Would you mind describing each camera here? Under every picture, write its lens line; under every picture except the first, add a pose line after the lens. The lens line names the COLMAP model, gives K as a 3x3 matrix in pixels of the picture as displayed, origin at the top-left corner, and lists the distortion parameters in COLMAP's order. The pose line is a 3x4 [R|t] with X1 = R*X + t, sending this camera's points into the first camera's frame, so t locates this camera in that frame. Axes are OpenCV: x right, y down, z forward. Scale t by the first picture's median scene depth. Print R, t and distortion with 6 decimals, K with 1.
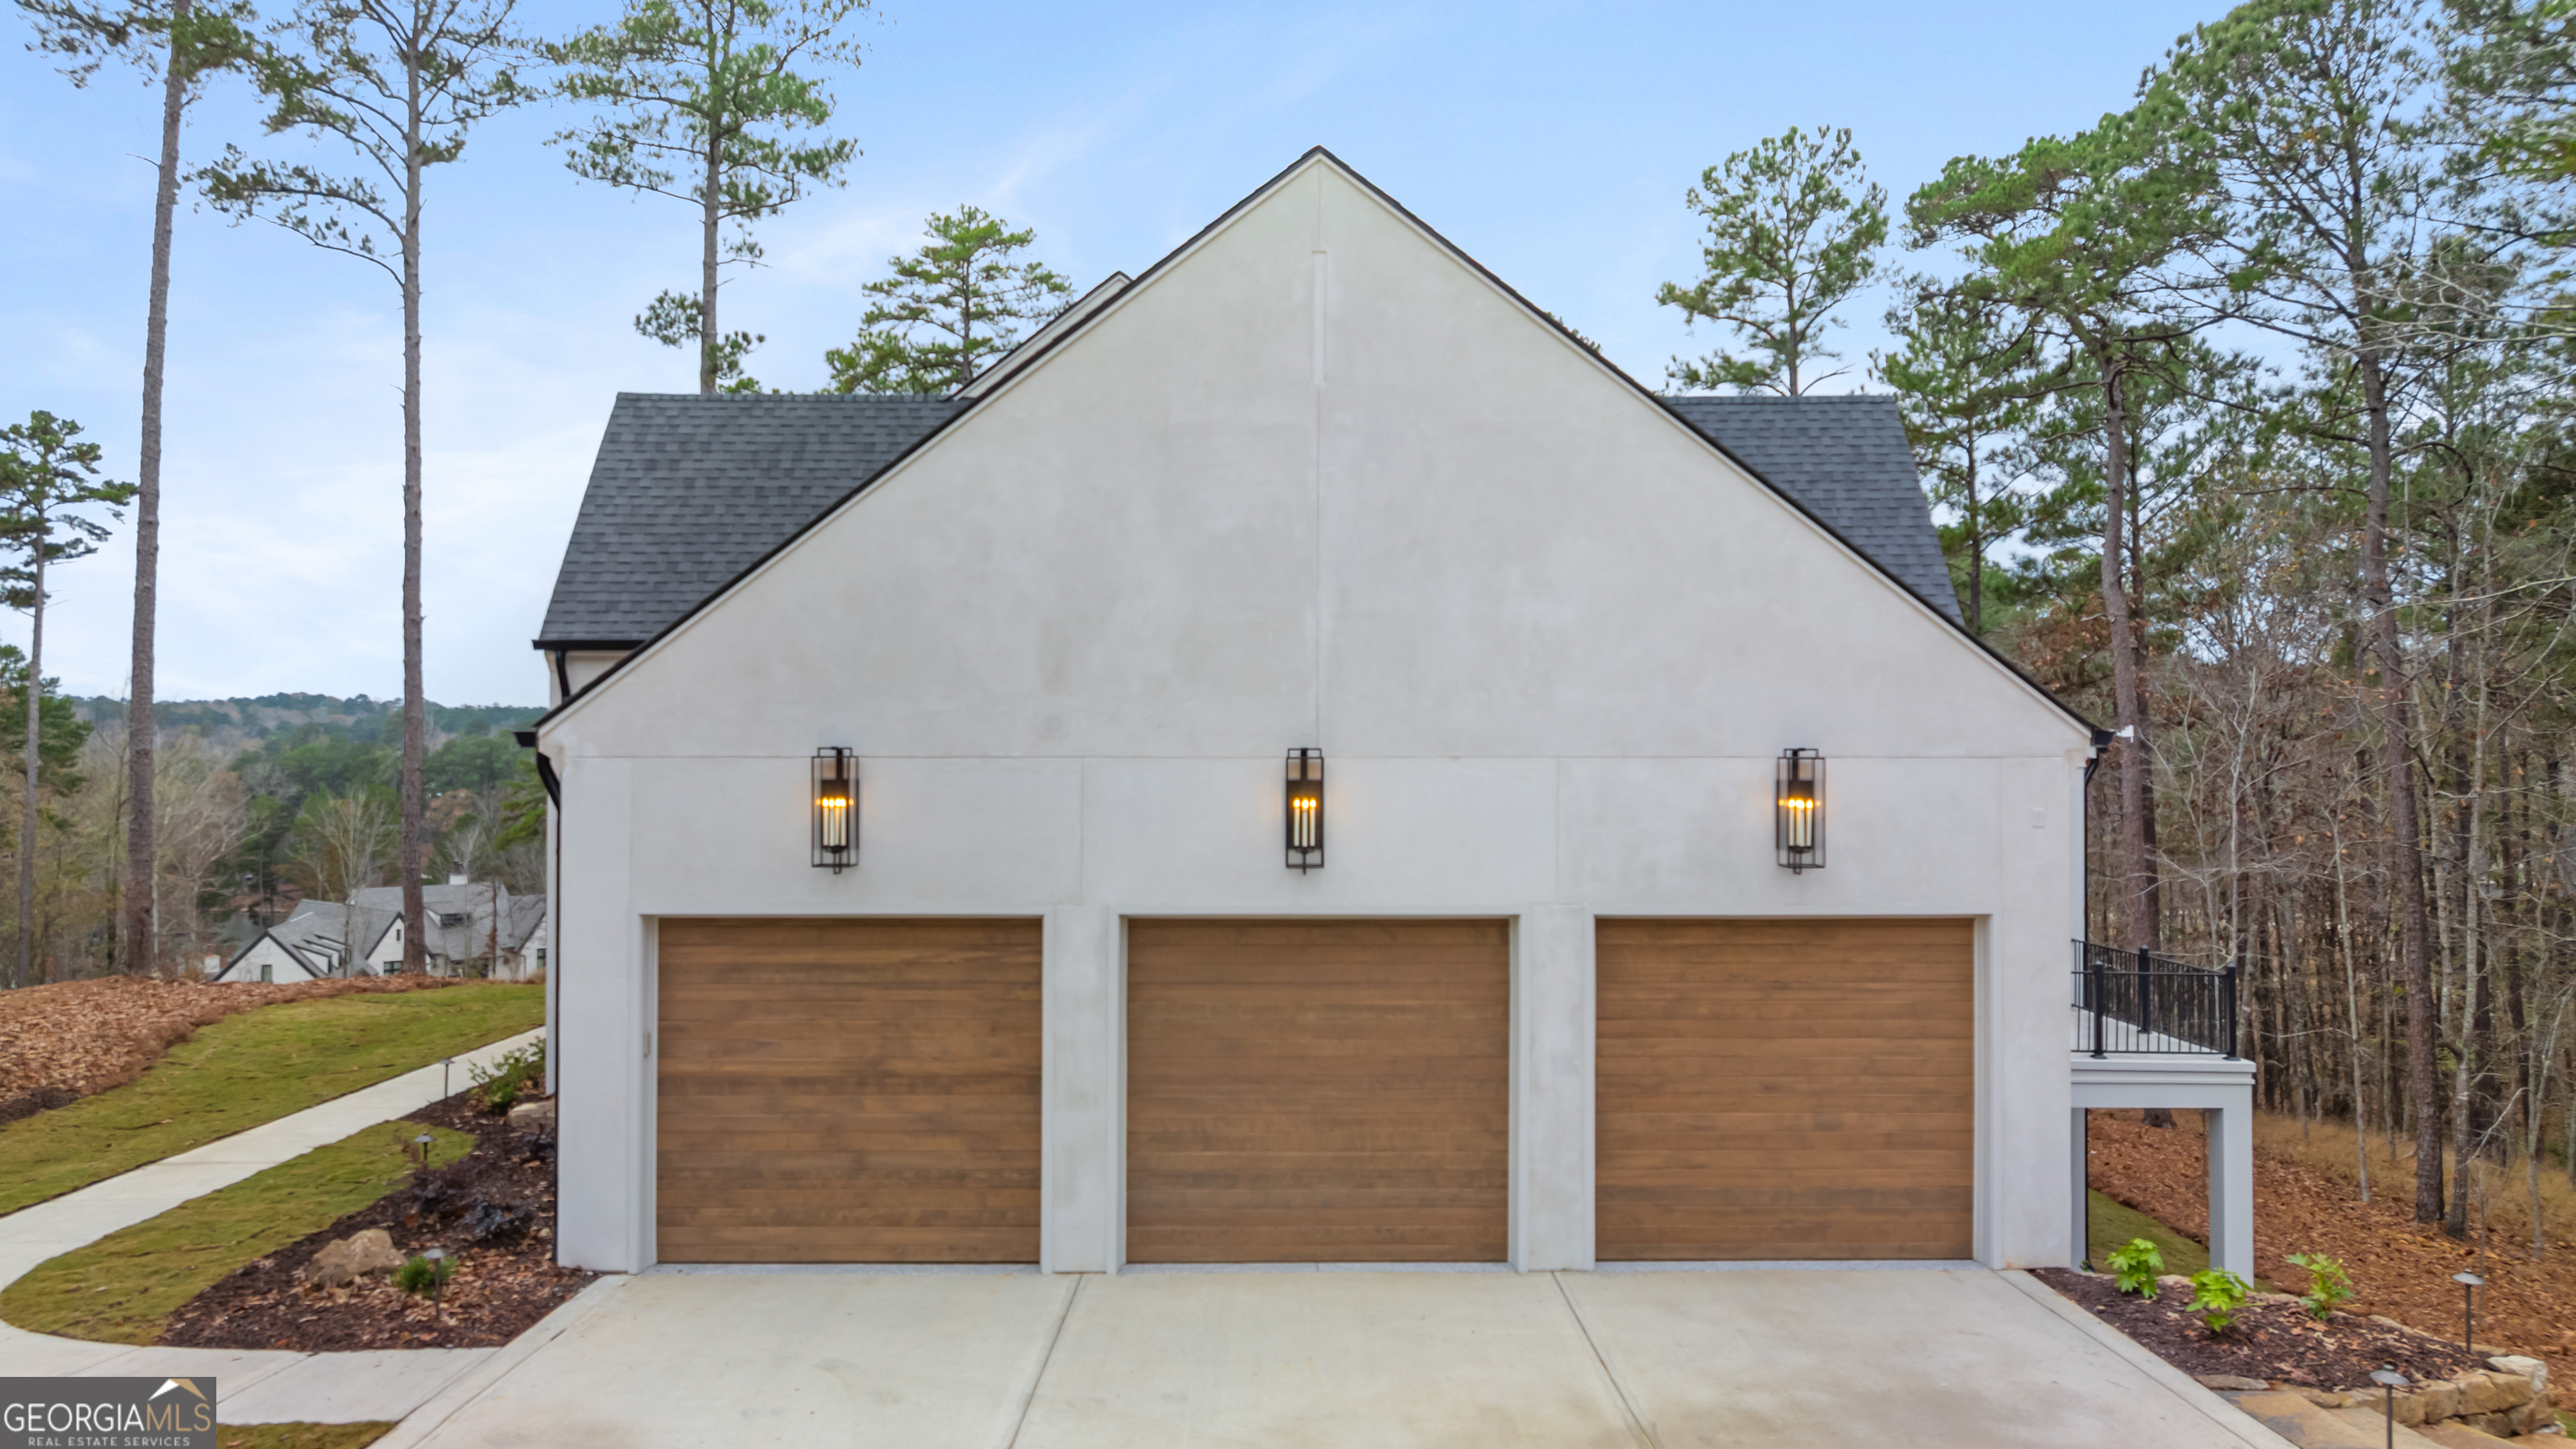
lens RADIAL K [[1827.8, 0, 1288.0], [0, 1827.8, 724.5], [0, 0, 1]] dist [-0.013436, -0.006444]
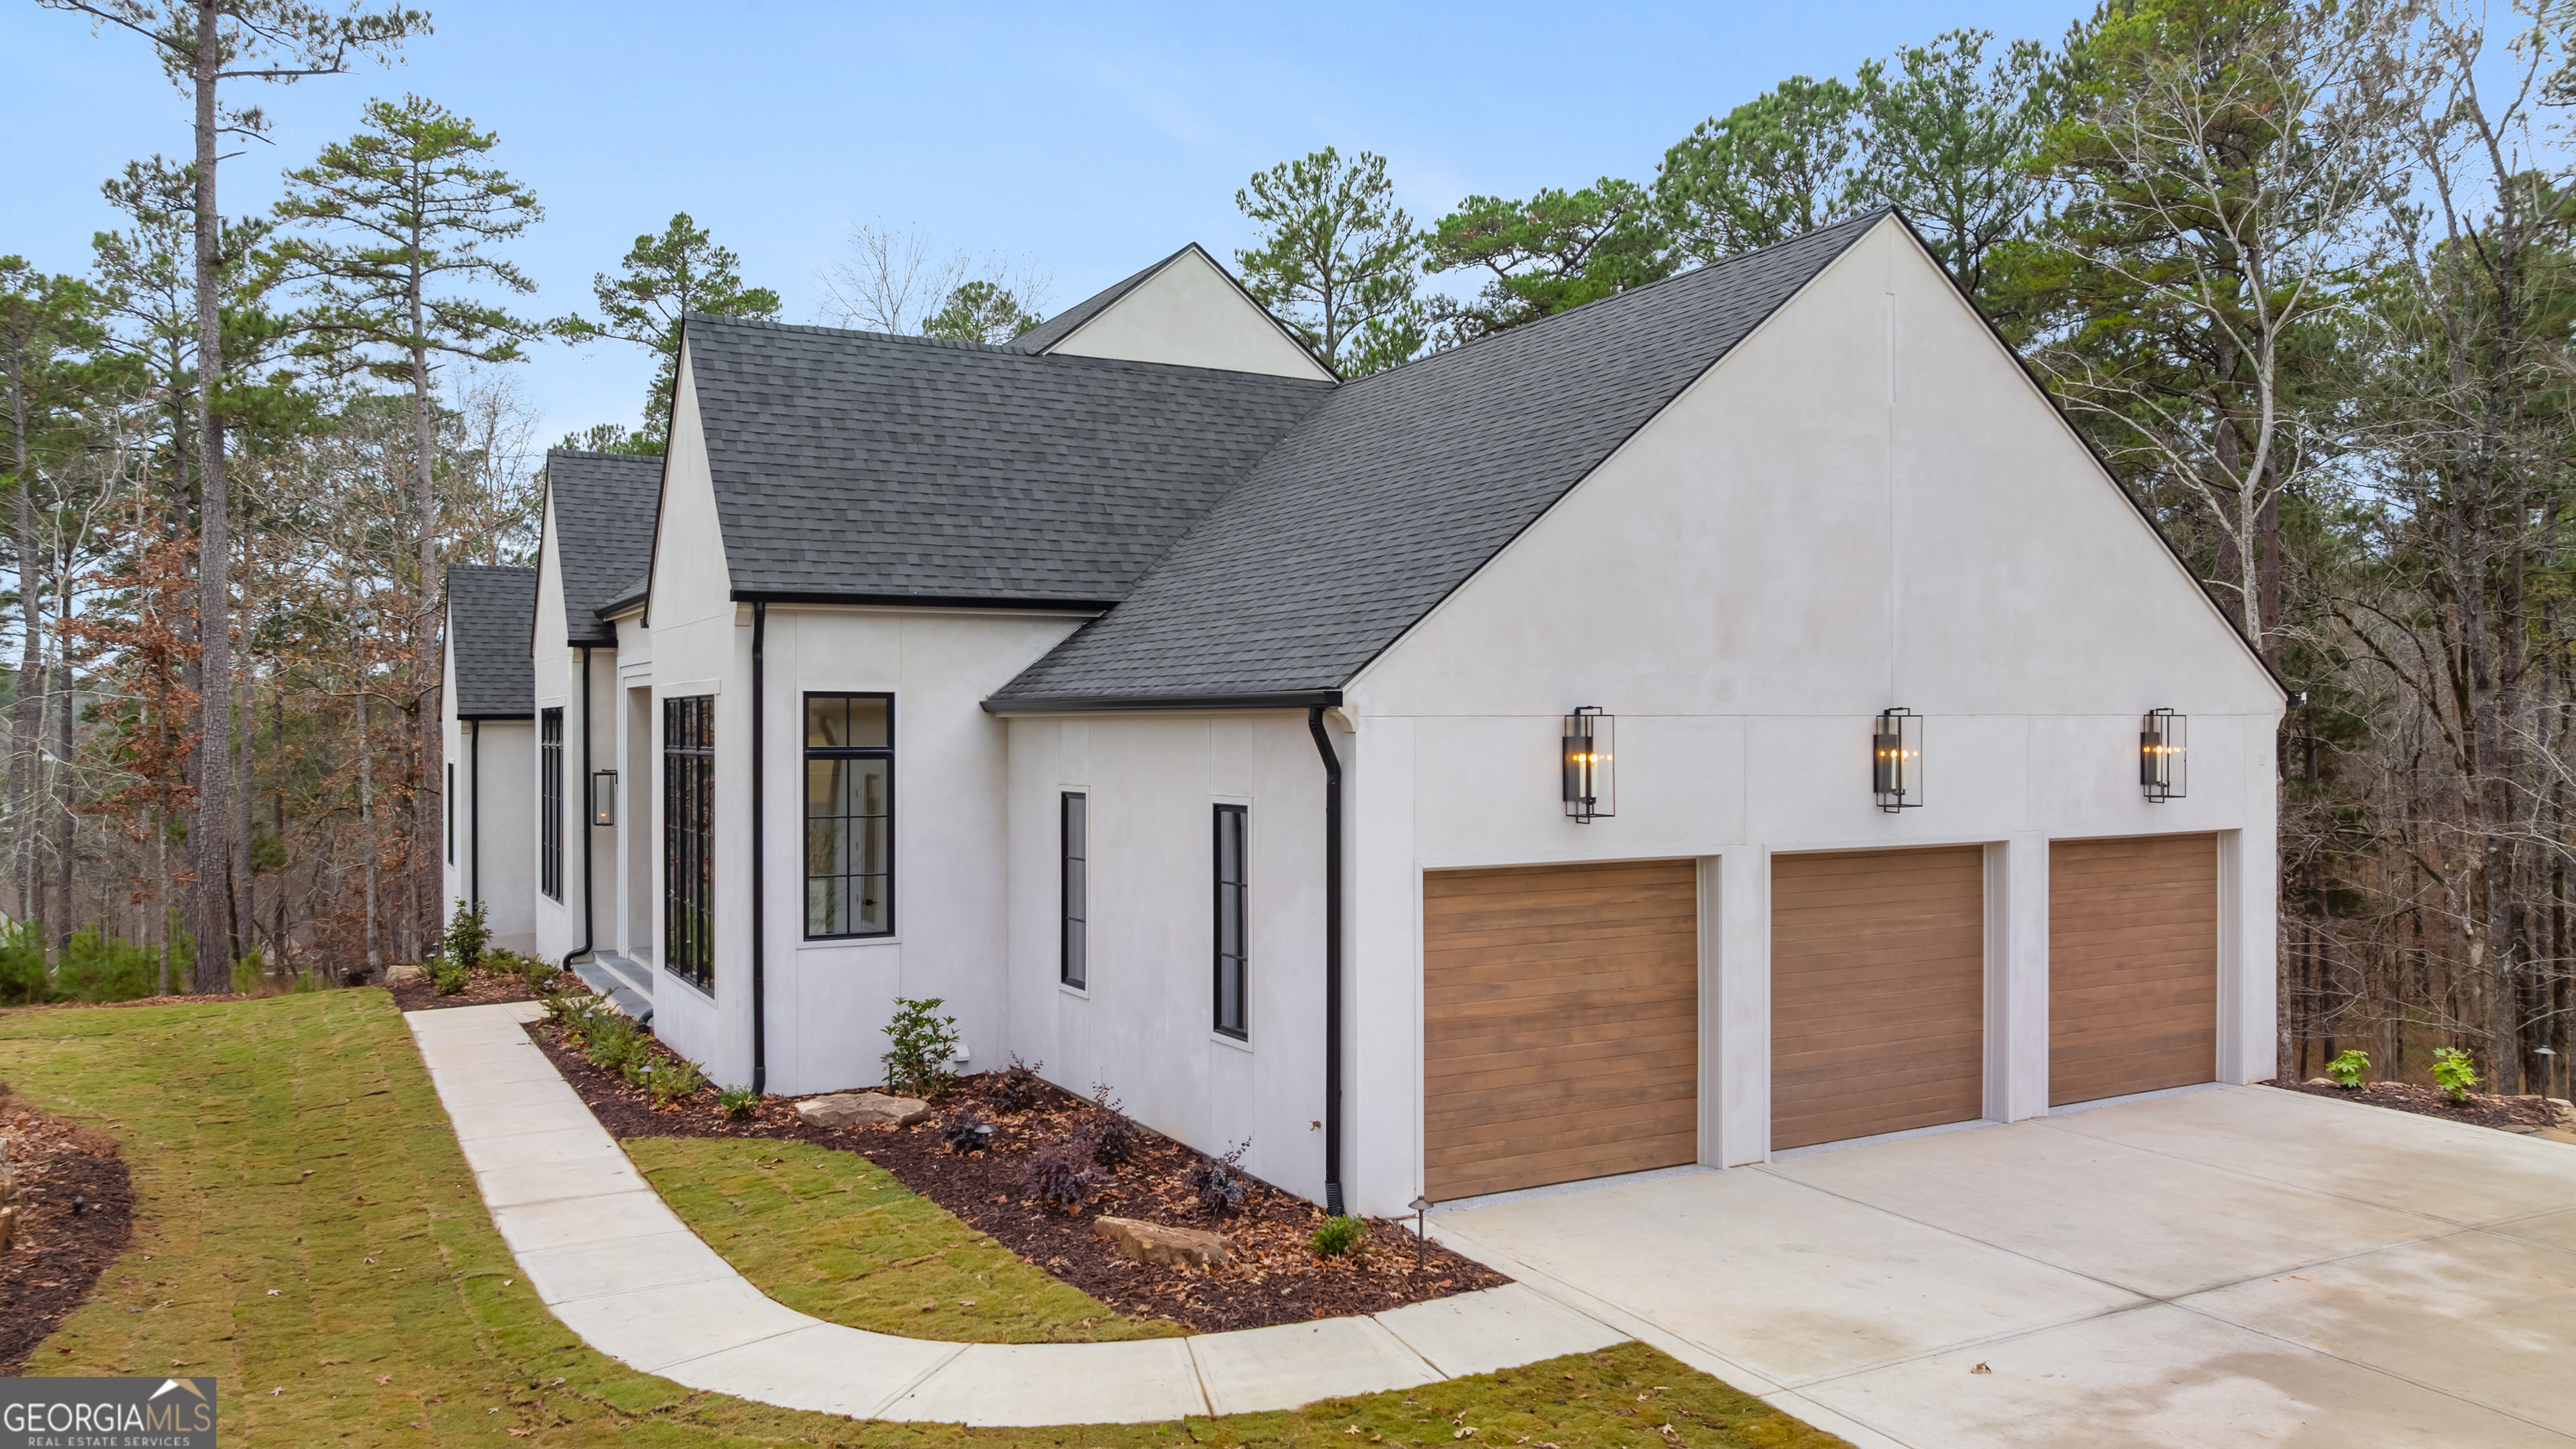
lens RADIAL K [[1827.8, 0, 1288.0], [0, 1827.8, 724.5], [0, 0, 1]] dist [-0.013436, -0.006444]
pose [[0.884263, -0.003769, 0.466973, -0.887024], [-0.004326, 0.999858, 0.016261, 0.005934], [-0.466968, -0.016400, 0.884122, 0.121573]]
